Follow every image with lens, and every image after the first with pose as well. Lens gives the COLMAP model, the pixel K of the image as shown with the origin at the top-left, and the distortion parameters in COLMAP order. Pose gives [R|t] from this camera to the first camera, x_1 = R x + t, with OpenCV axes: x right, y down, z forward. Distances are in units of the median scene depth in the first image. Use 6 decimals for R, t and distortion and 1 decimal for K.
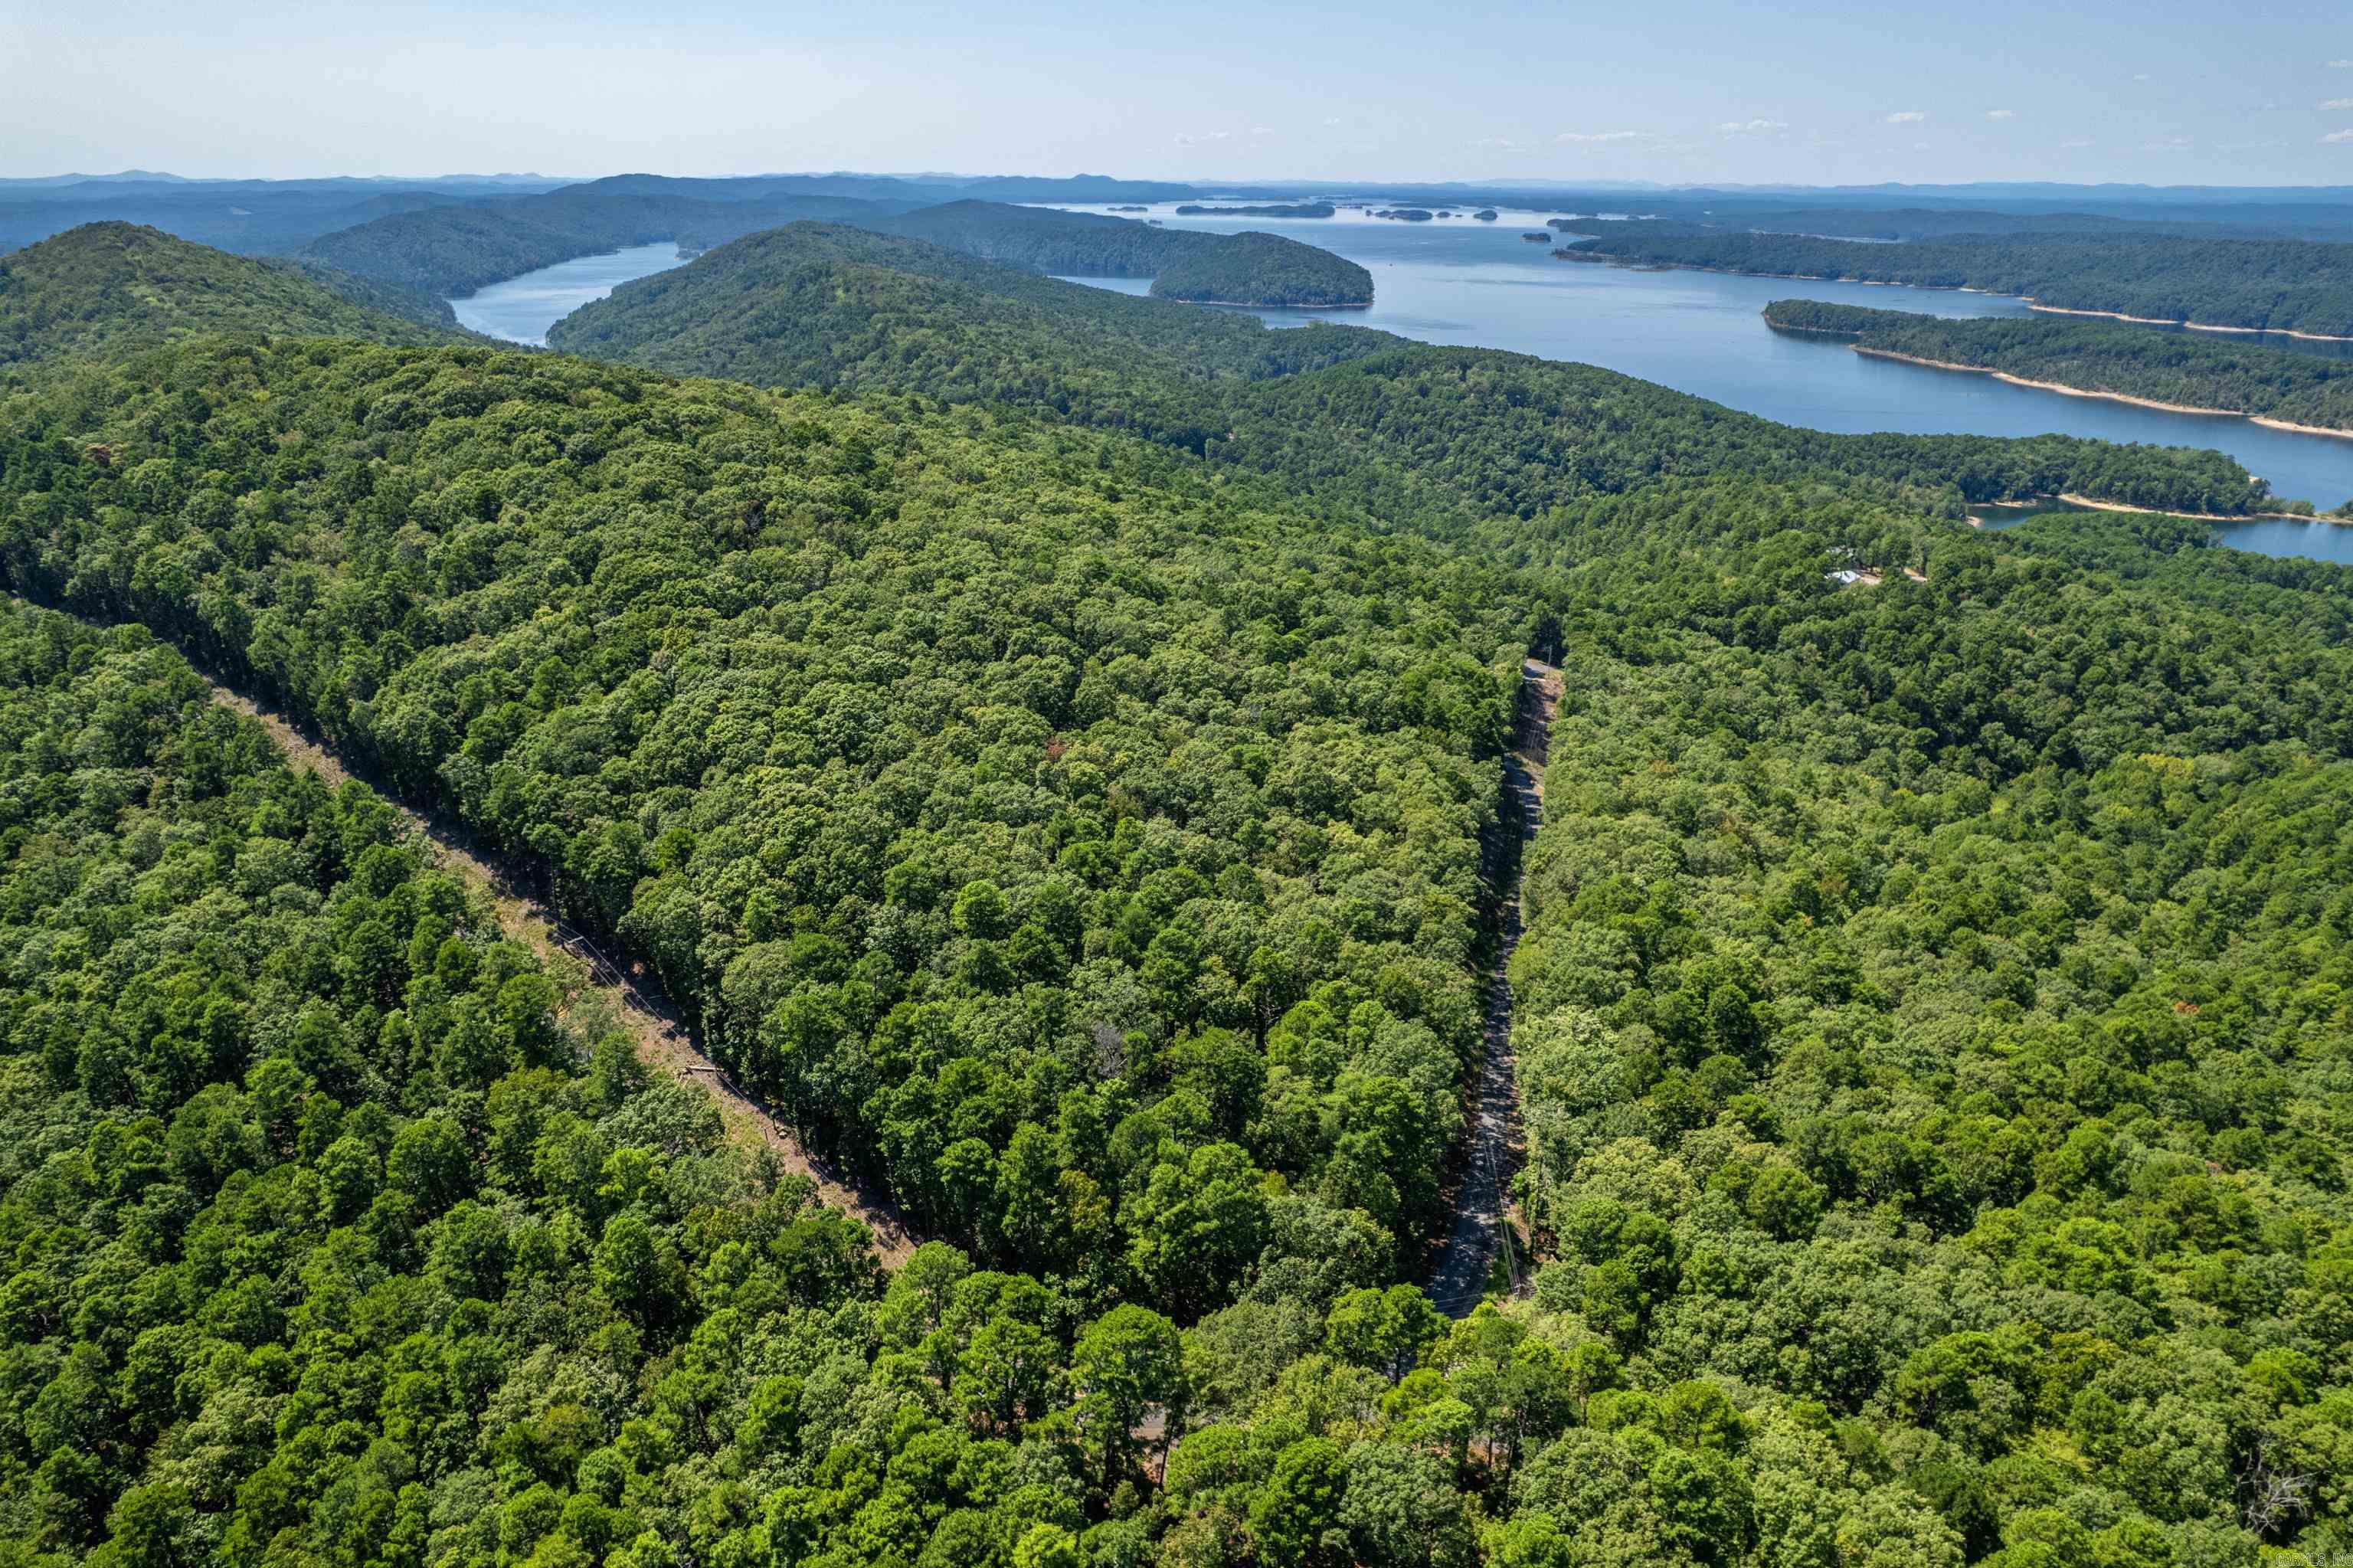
lens RADIAL K [[1506.8, 0, 1176.5], [0, 1506.8, 784.0], [0, 0, 1]] dist [-0.080902, 0.089521]
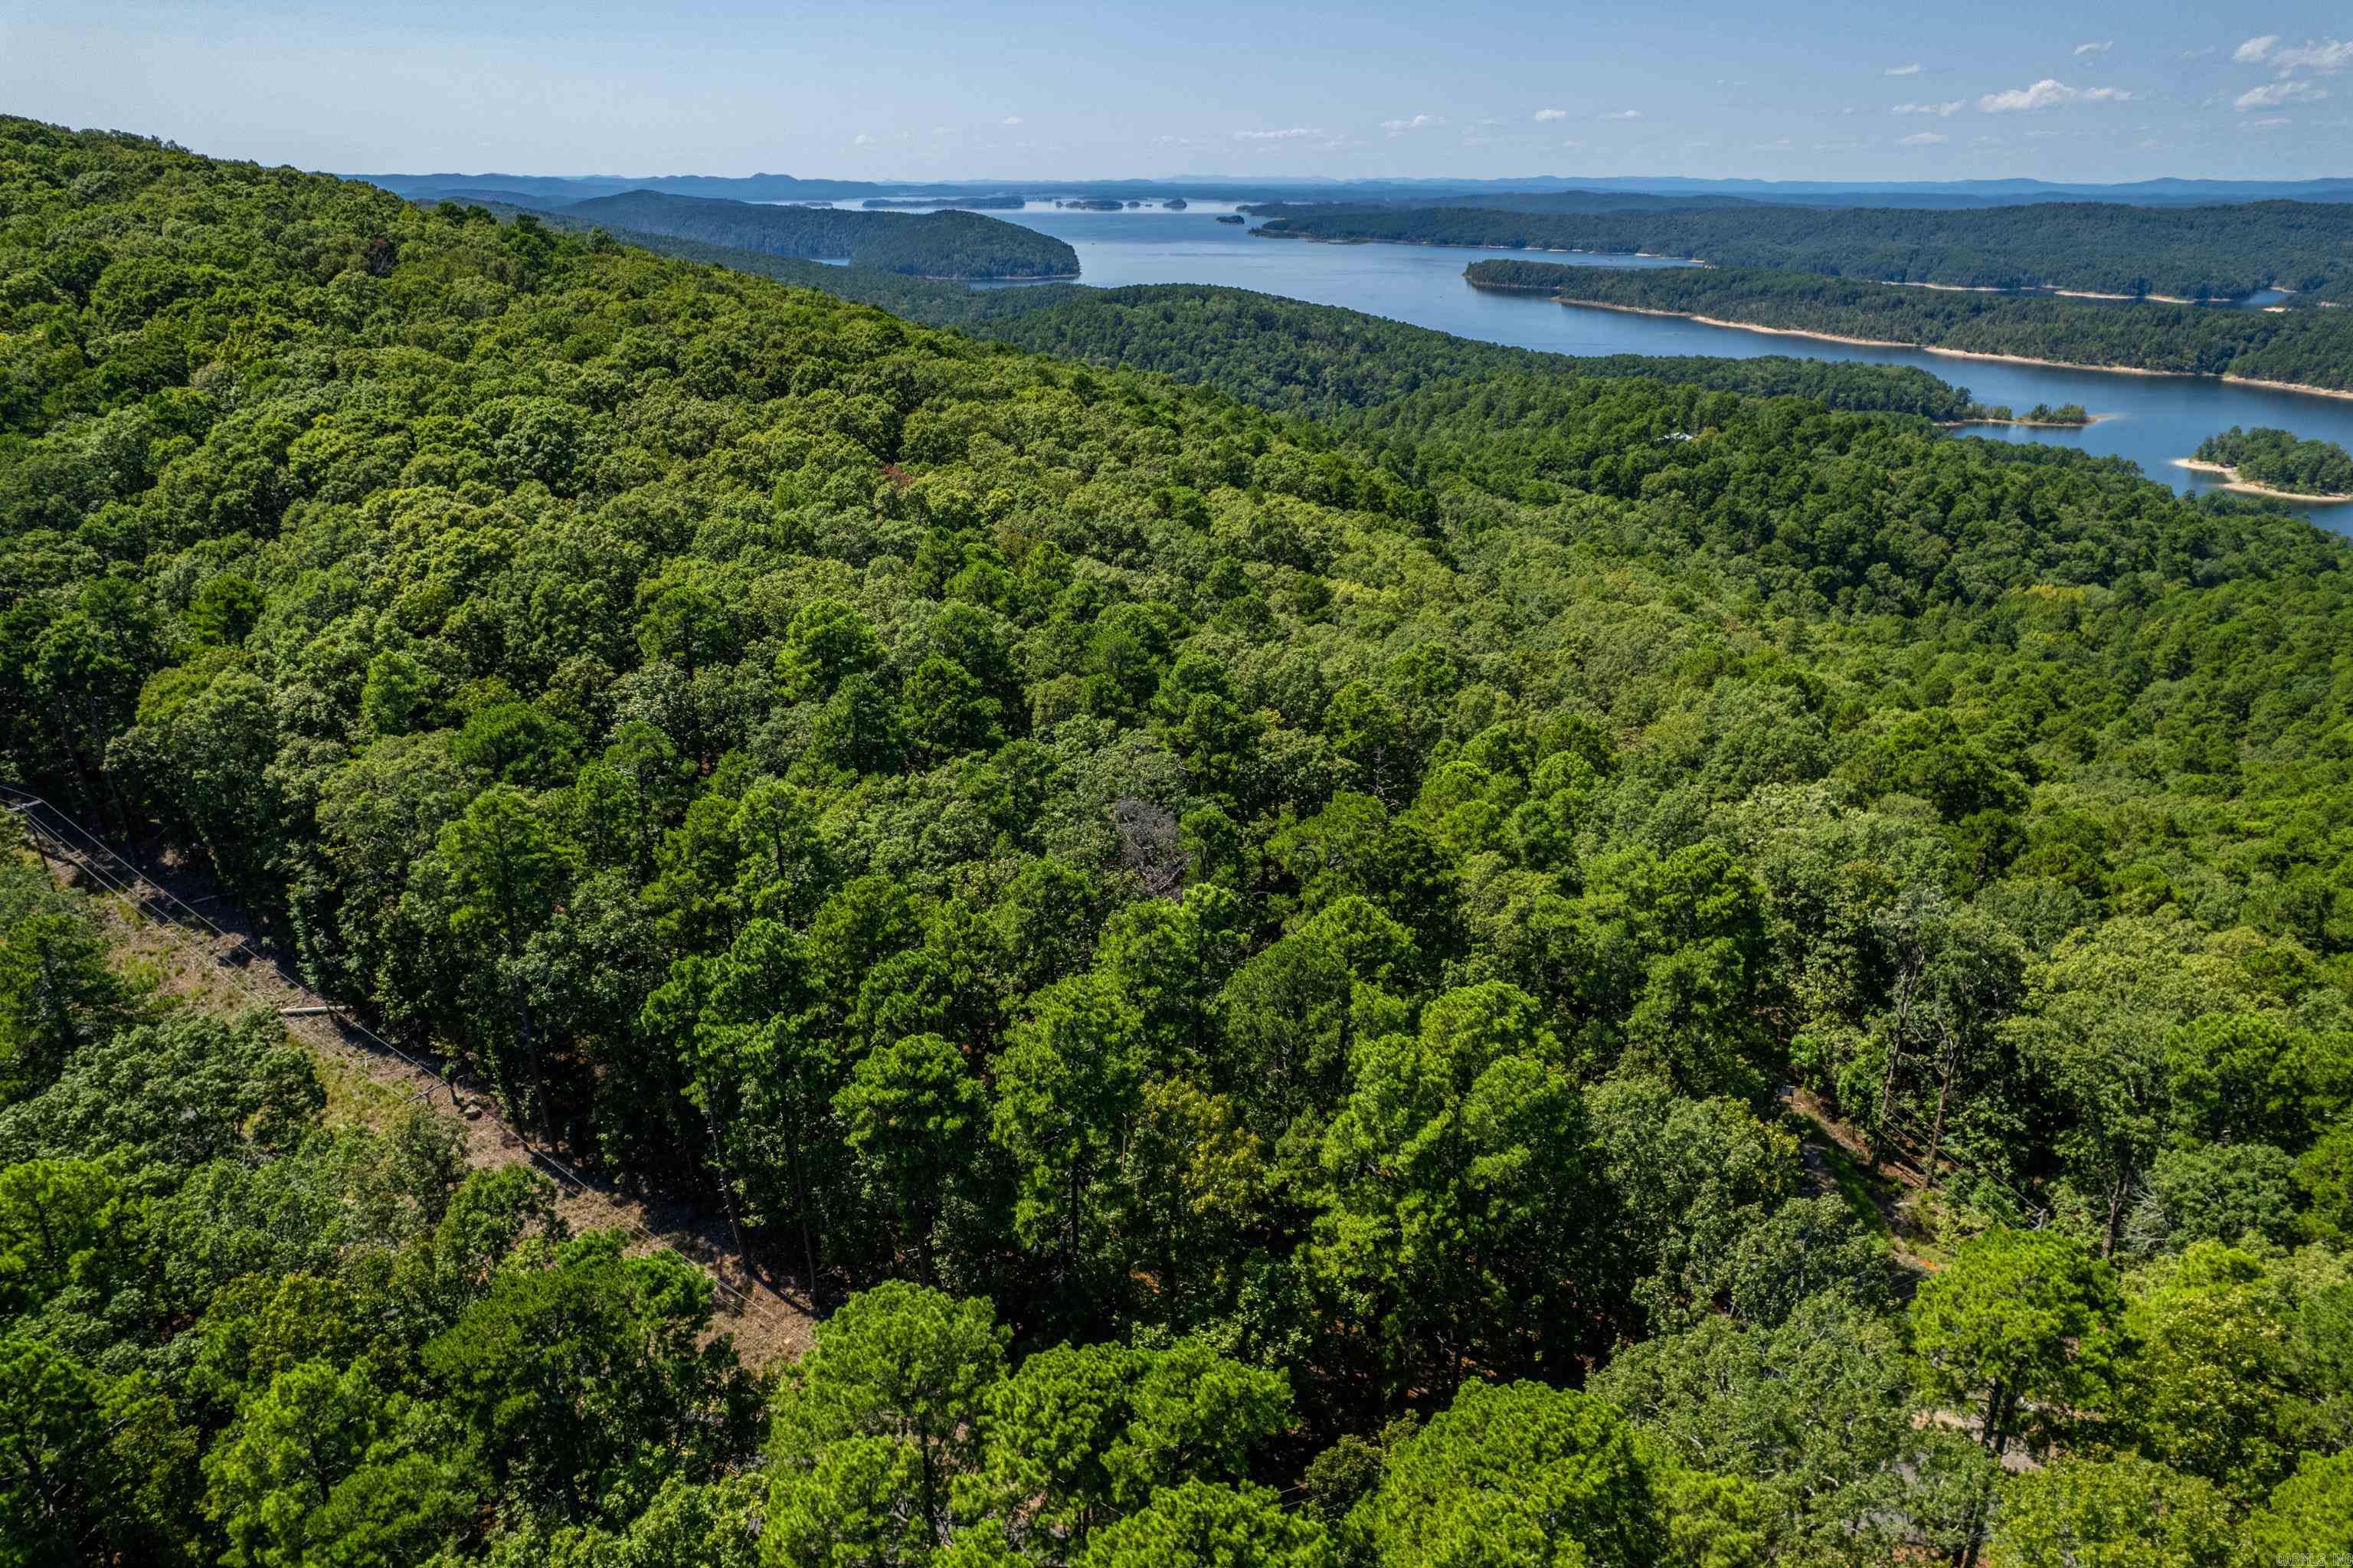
lens RADIAL K [[1506.8, 0, 1176.5], [0, 1506.8, 784.0], [0, 0, 1]] dist [-0.080902, 0.089521]
pose [[0.980943, -0.076950, 0.178409, -0.108302], [0.077017, 0.997008, 0.006559, 0.134416], [-0.178380, 0.007307, 0.983935, 0.450578]]
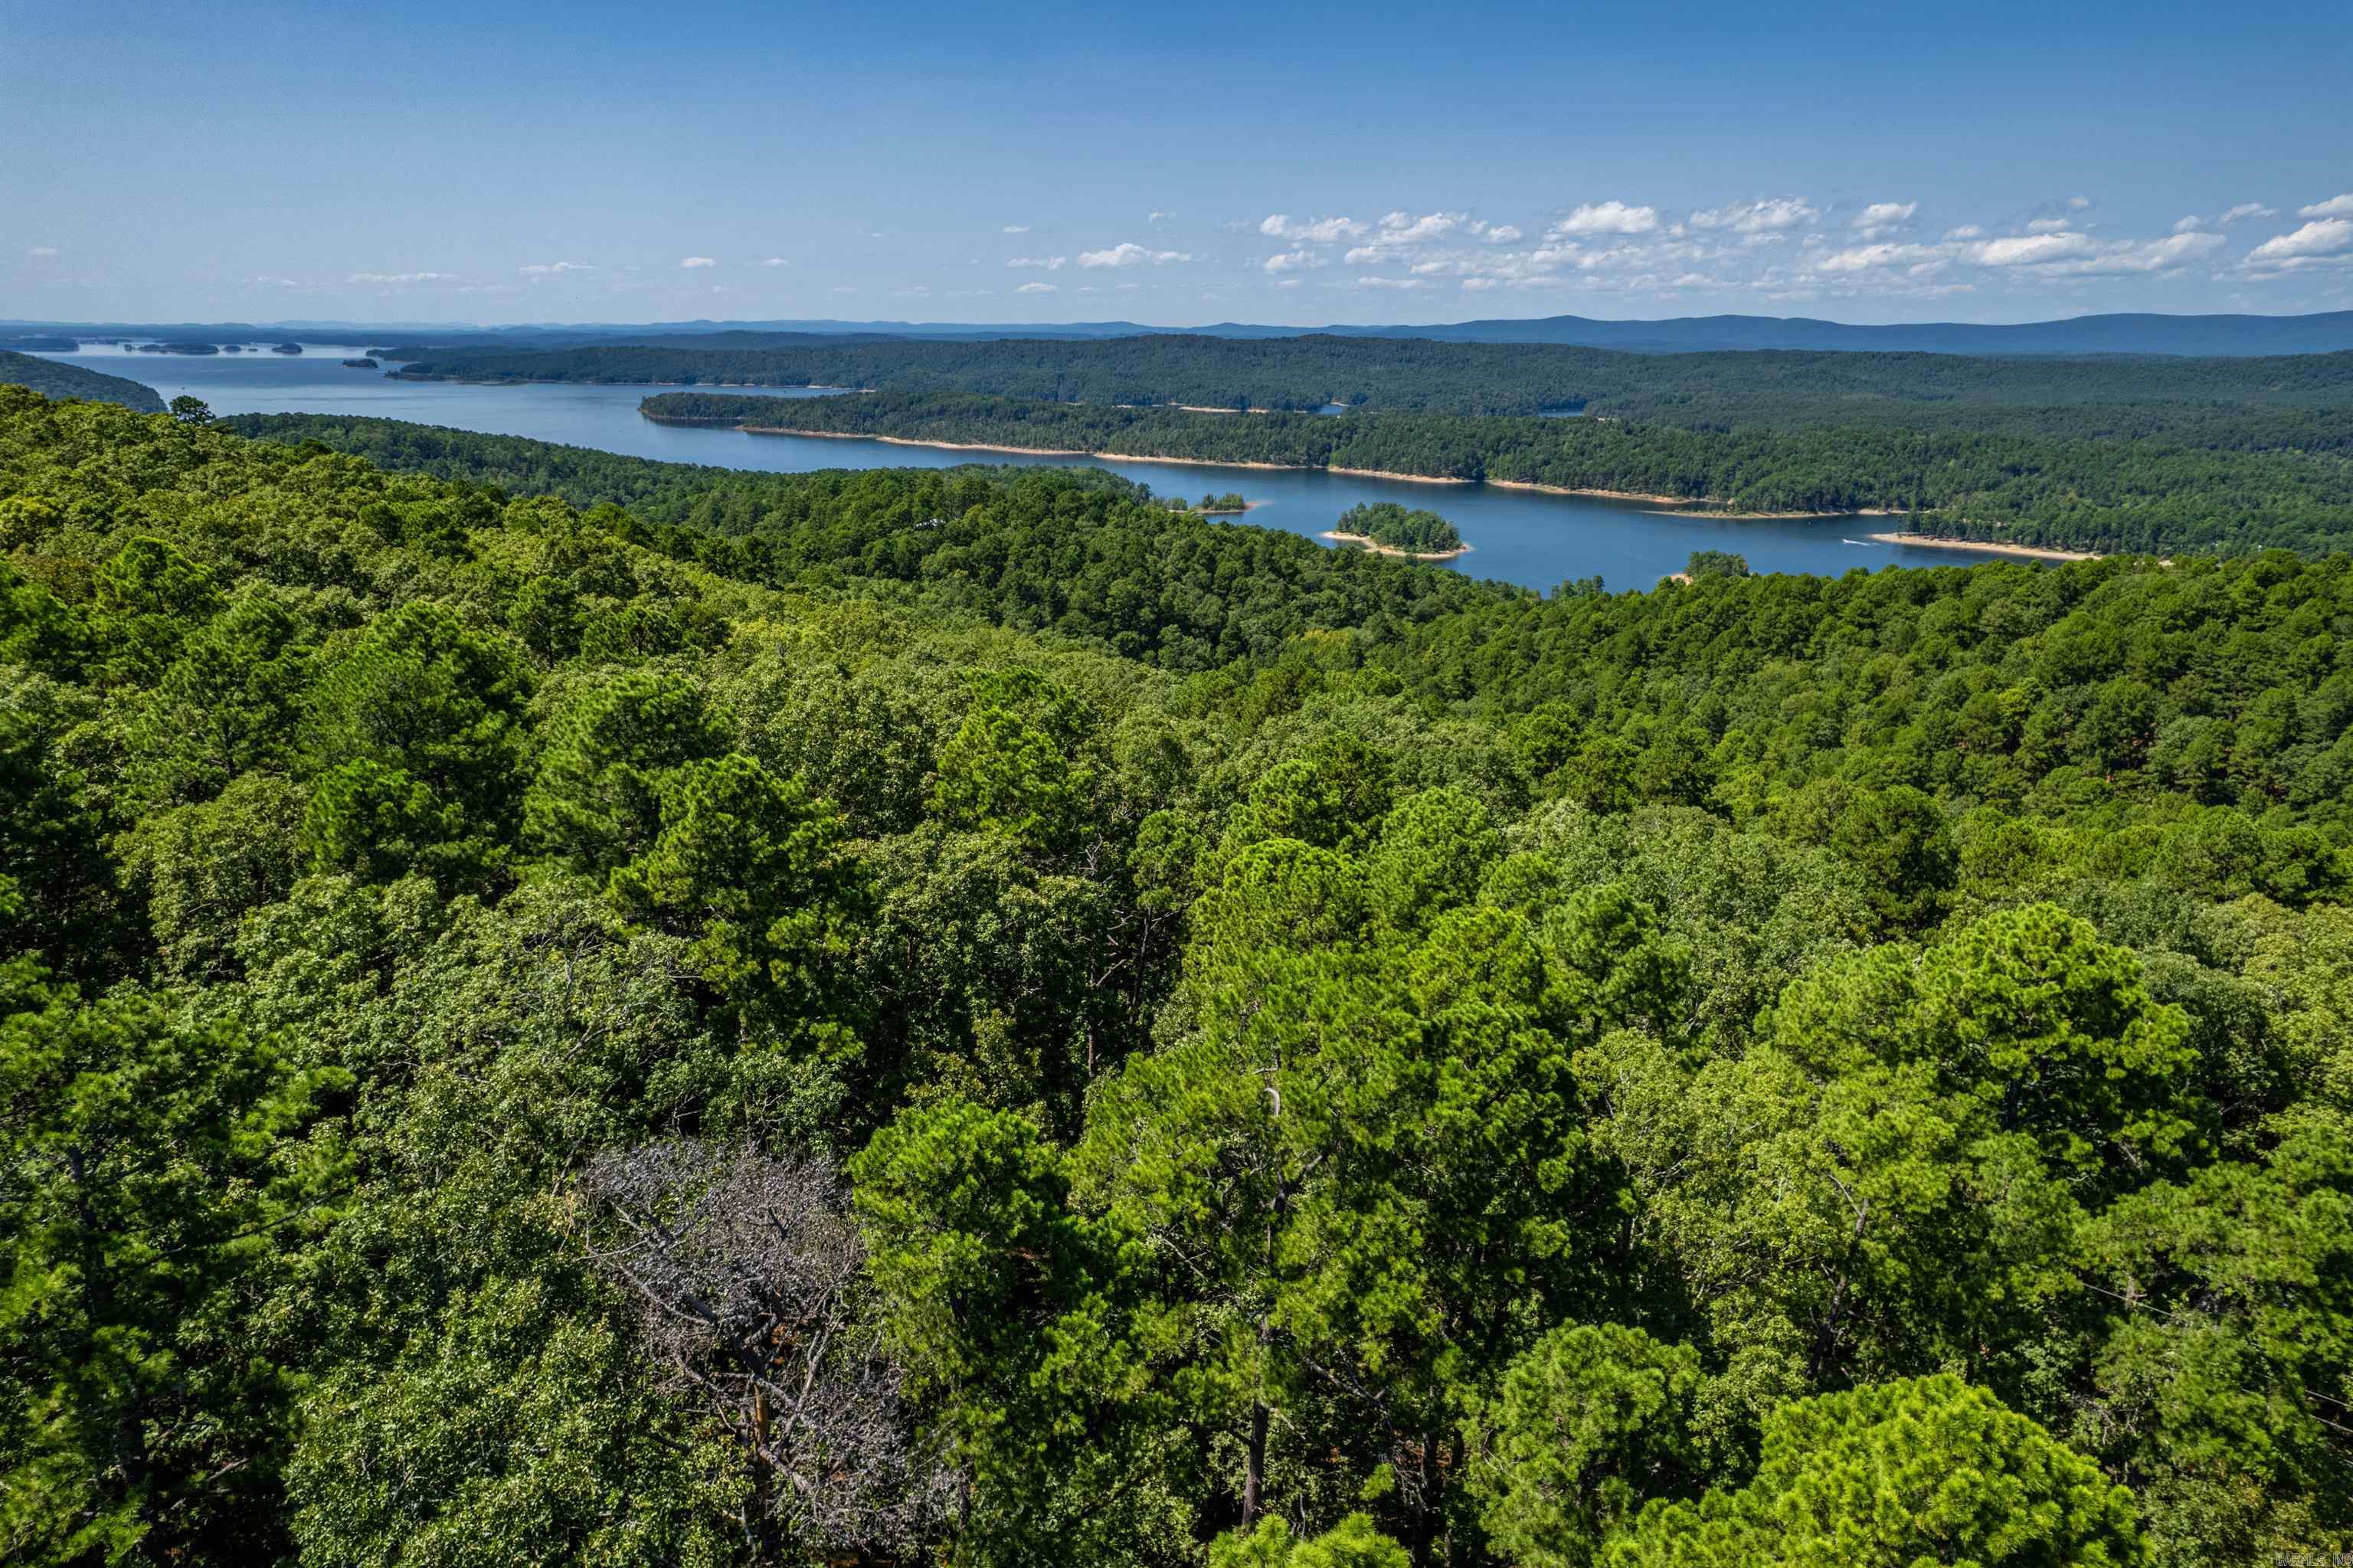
lens RADIAL K [[1506.8, 0, 1176.5], [0, 1506.8, 784.0], [0, 0, 1]] dist [-0.080902, 0.089521]
pose [[0.752954, -0.189267, 0.630269, -0.077388], [0.242443, 0.970164, 0.001701, 0.124634], [-0.611786, 0.151523, 0.776375, 0.772446]]
